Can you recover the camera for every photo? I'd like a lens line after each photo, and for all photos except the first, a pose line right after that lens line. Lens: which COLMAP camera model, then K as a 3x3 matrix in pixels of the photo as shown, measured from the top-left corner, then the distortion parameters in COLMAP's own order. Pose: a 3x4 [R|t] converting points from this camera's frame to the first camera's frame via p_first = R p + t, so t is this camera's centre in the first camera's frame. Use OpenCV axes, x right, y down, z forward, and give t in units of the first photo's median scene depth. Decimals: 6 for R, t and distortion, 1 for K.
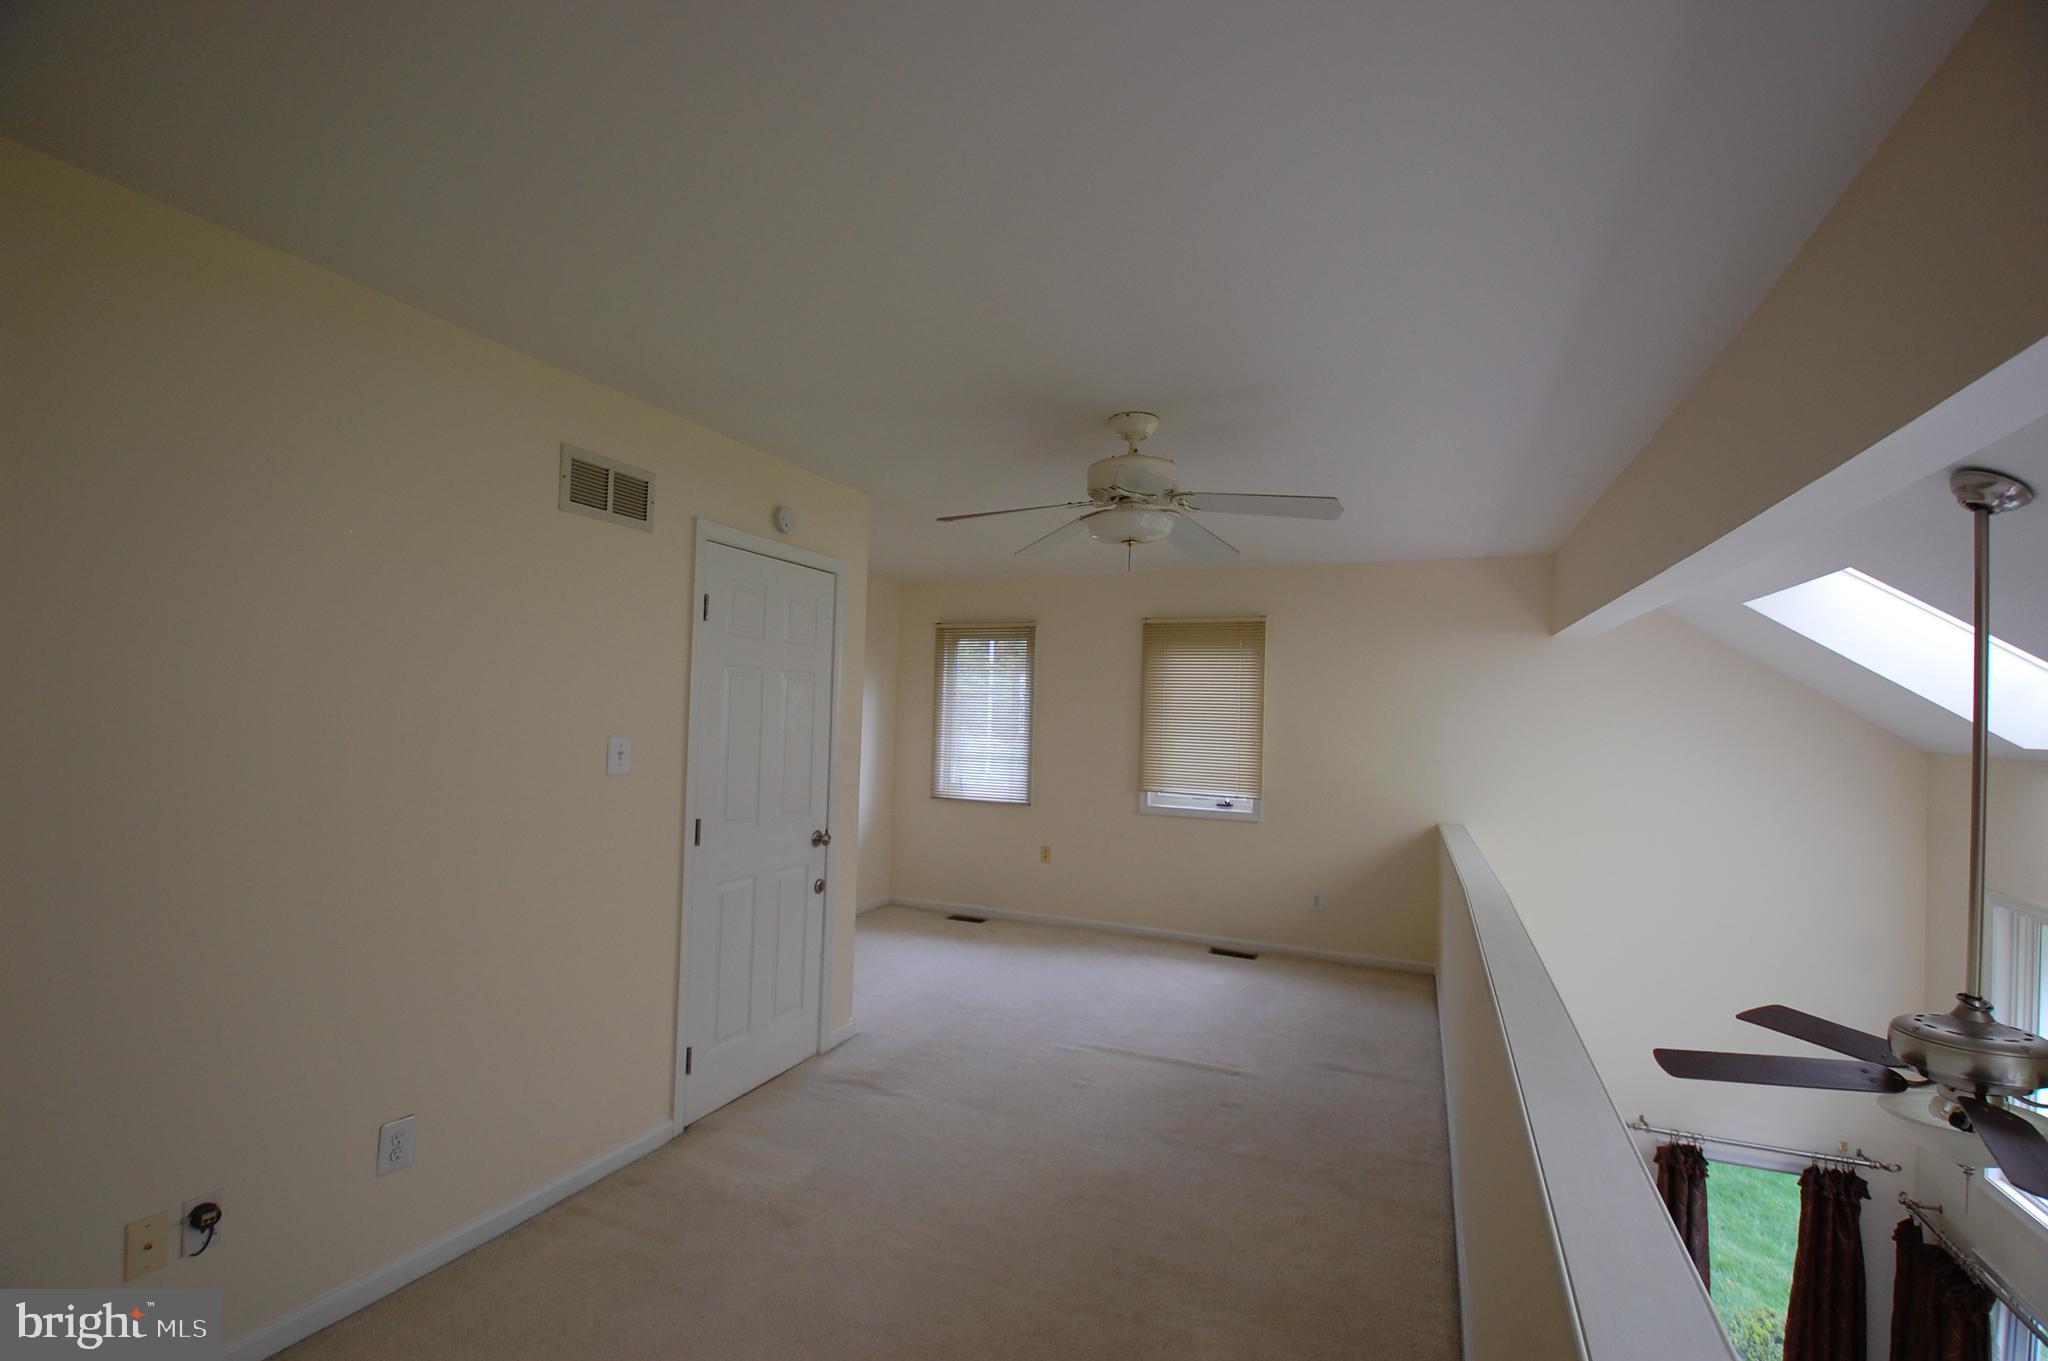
lens RADIAL K [[893.9, 0, 1021.3], [0, 893.9, 695.9], [0, 0, 1]] dist [0.022656, -0.032097]
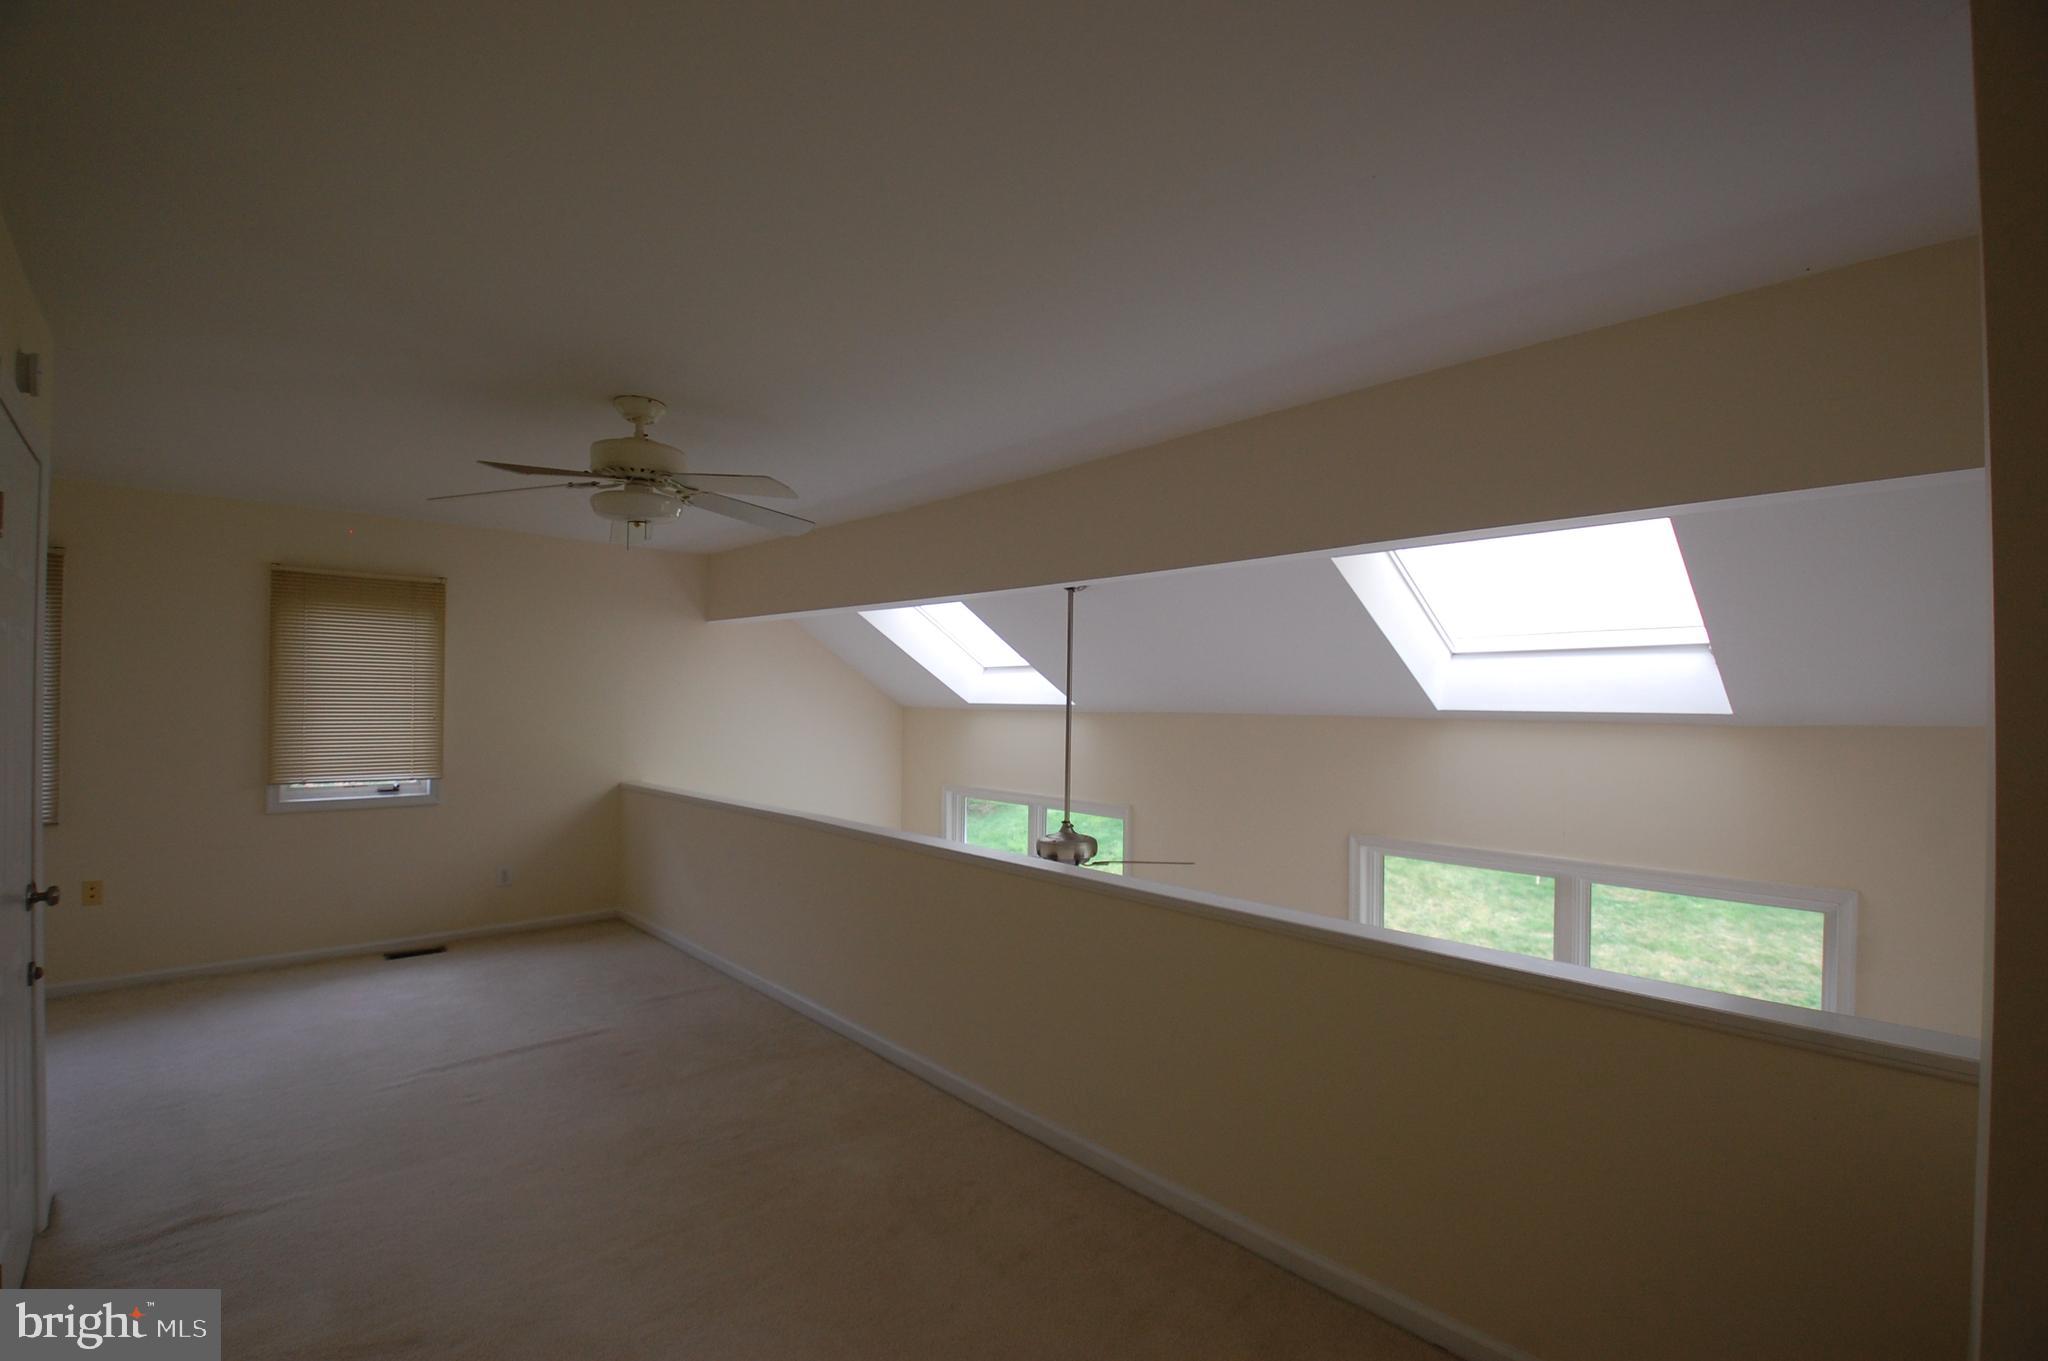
lens RADIAL K [[893.9, 0, 1021.3], [0, 893.9, 695.9], [0, 0, 1]] dist [0.022656, -0.032097]
pose [[0.410416, -0.020695, 0.911664, -0.324177], [-0.015671, 0.999435, 0.029742, -0.005279], [-0.911764, -0.026493, 0.409859, 0.087674]]
